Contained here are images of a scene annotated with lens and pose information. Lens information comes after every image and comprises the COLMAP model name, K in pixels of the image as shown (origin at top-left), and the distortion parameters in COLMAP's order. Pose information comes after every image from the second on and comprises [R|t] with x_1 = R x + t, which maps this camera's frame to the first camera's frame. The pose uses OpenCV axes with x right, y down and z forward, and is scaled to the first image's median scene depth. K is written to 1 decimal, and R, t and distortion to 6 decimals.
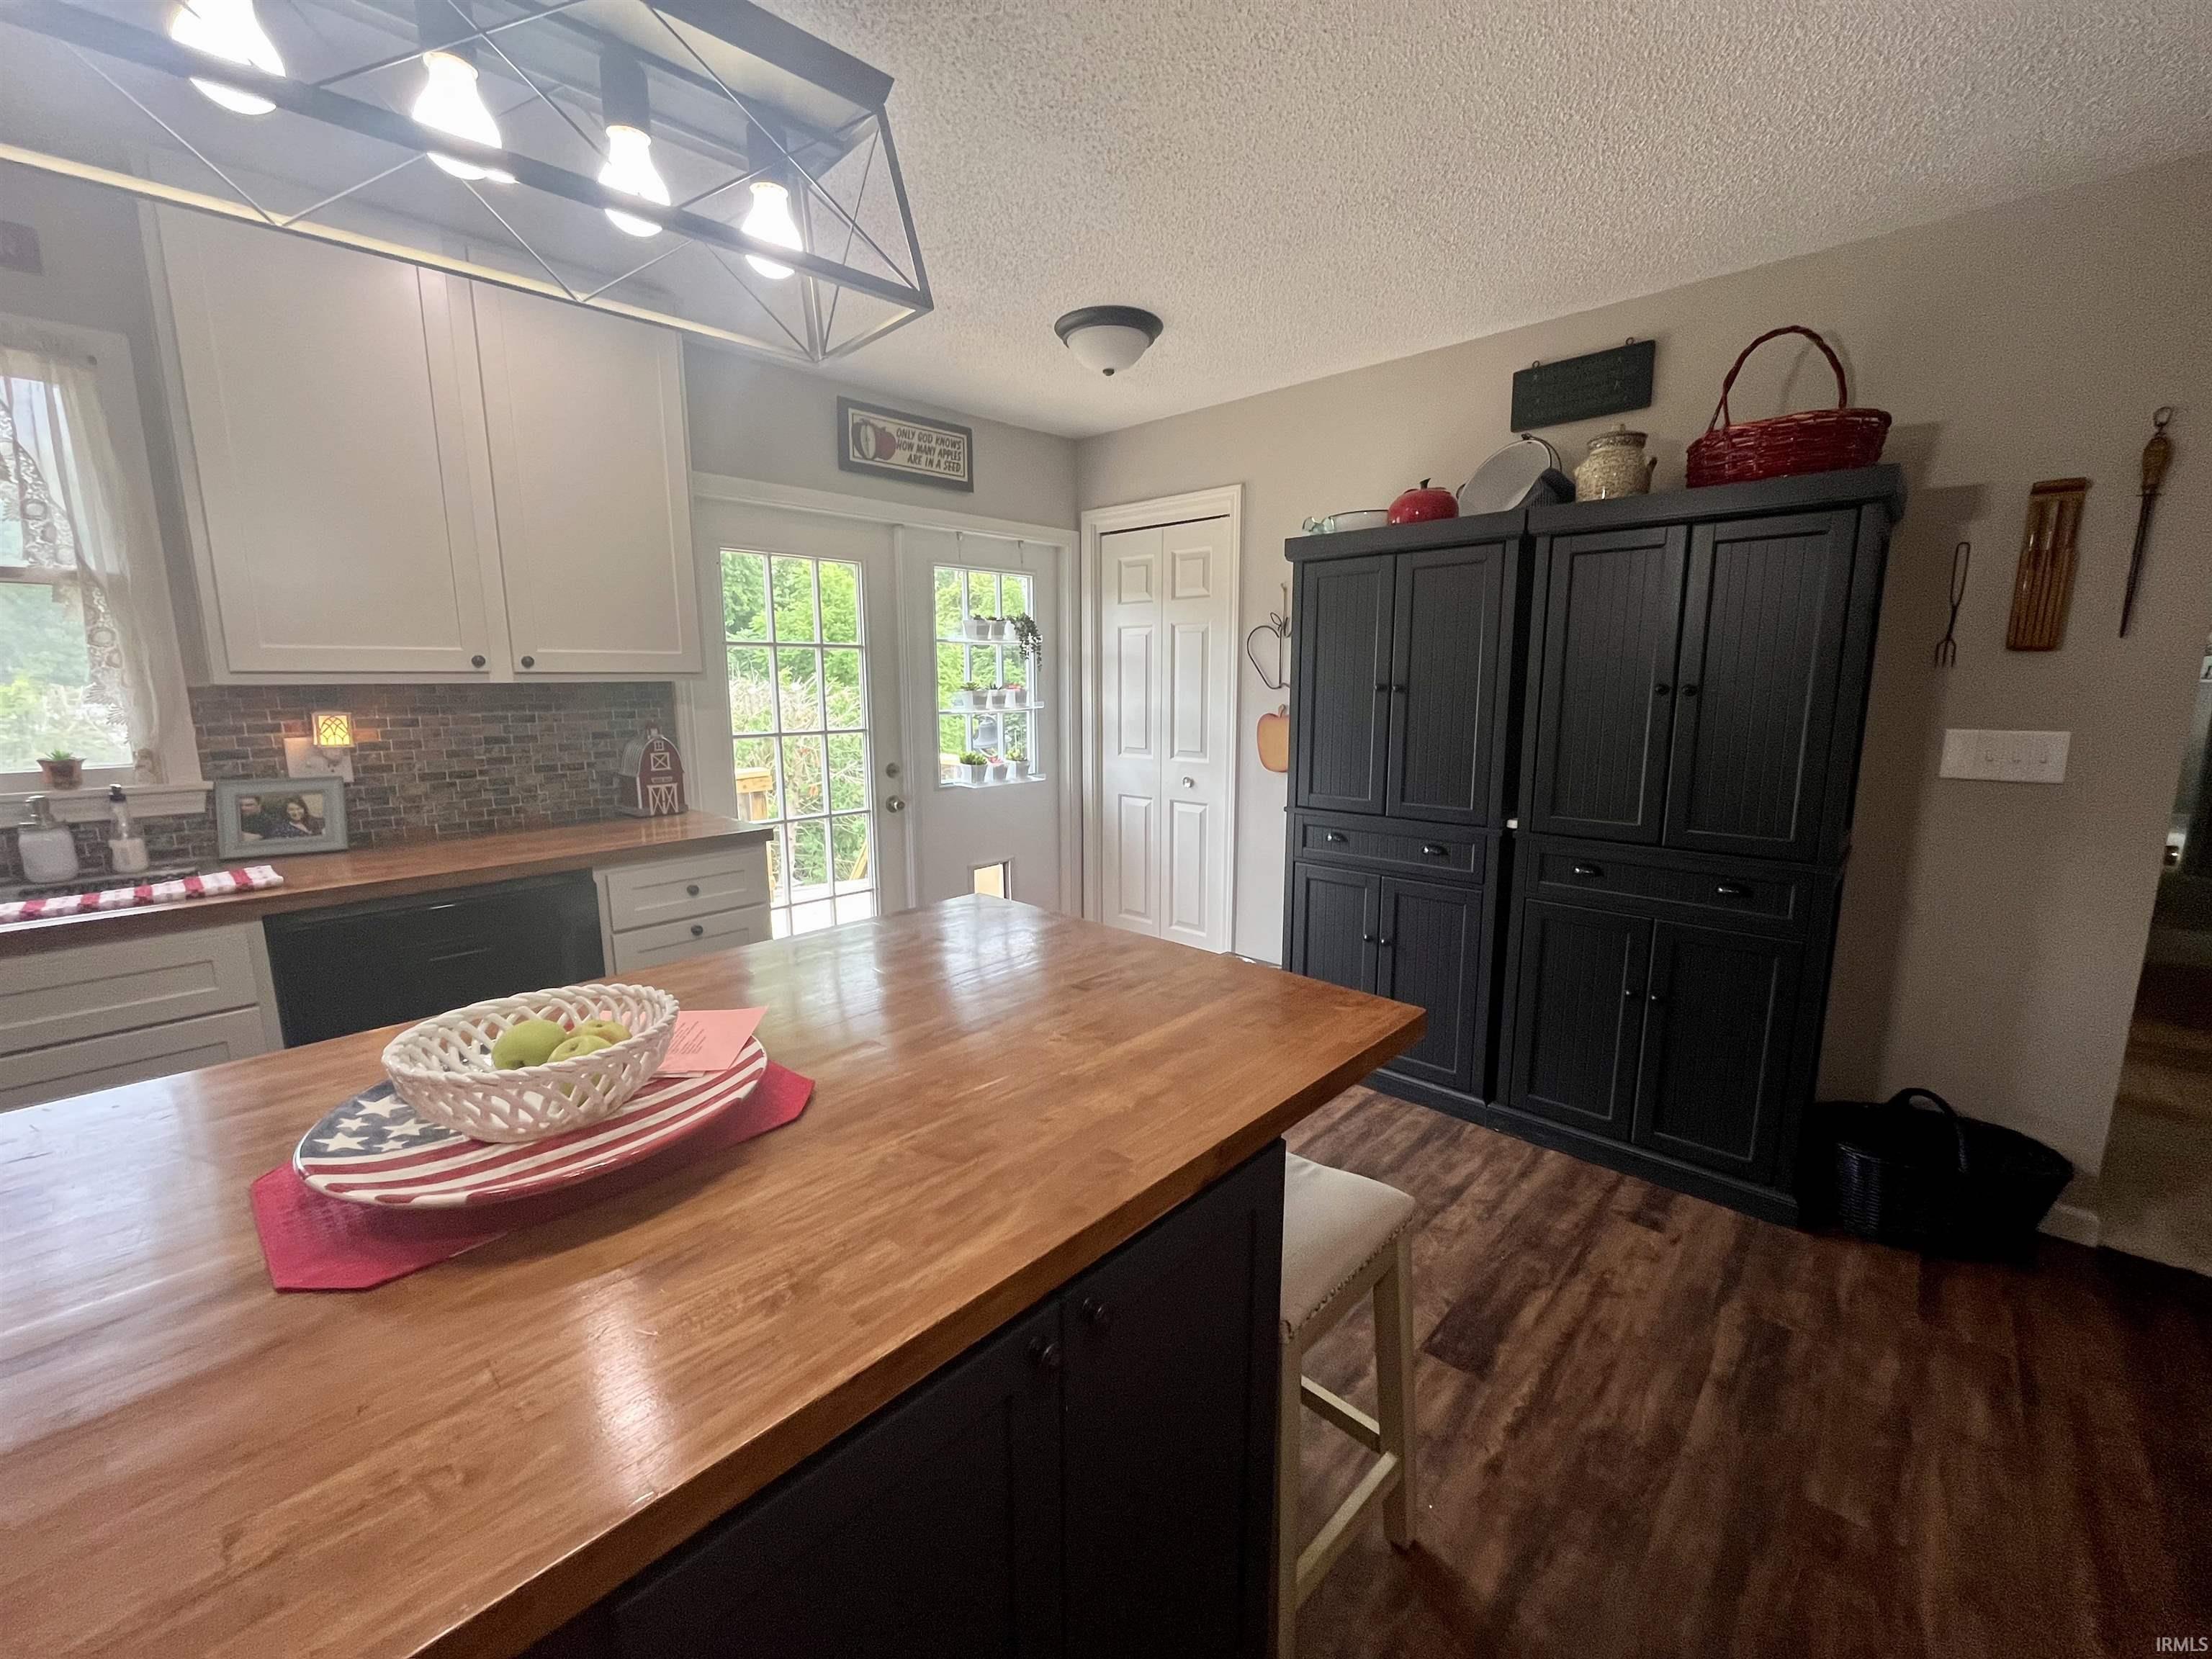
lens RADIAL K [[883.3, 0, 1101.9], [0, 883.3, 822.8], [0, 0, 1]] dist [-0.002223, -0.000094]
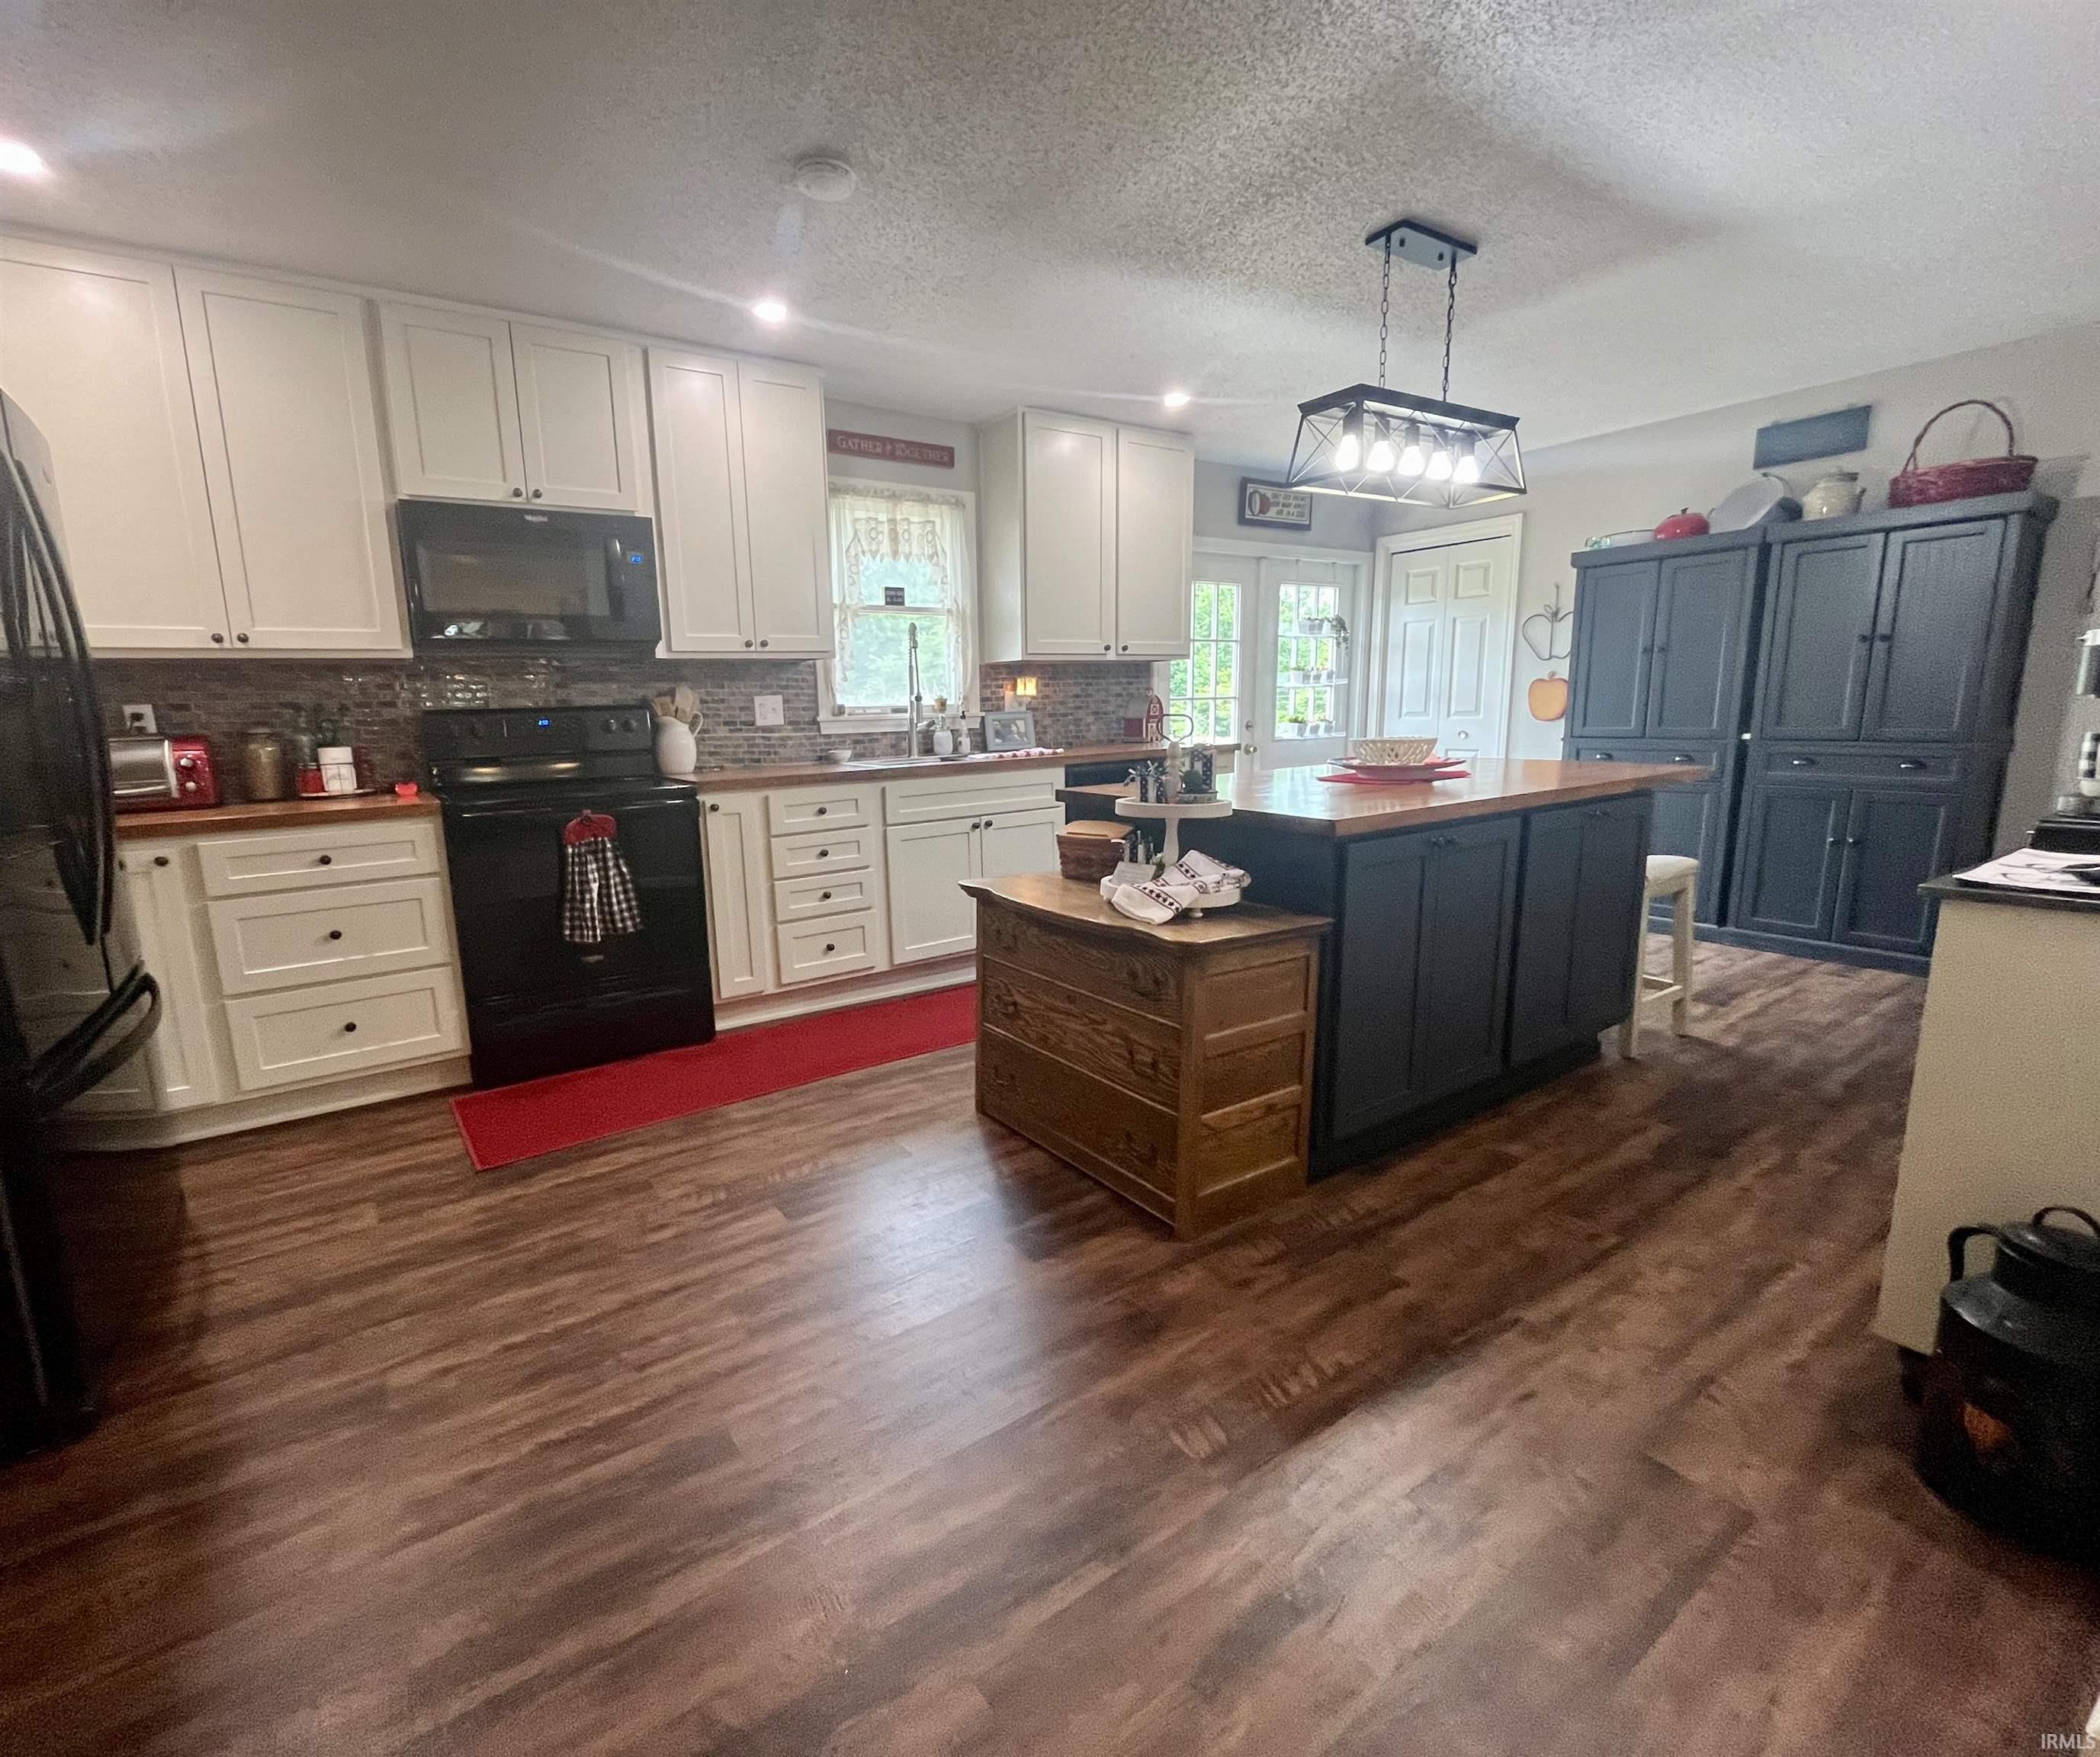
lens RADIAL K [[956.2, 0, 957.4], [0, 956.2, 870.5], [0, 0, 1]] dist [0.003093, 0.001935]
pose [[0.971050, 0.020053, -0.238034, -0.435117], [-0.016784, 0.999735, 0.015750, 0.220803], [0.238287, -0.011299, 0.971129, -0.886057]]
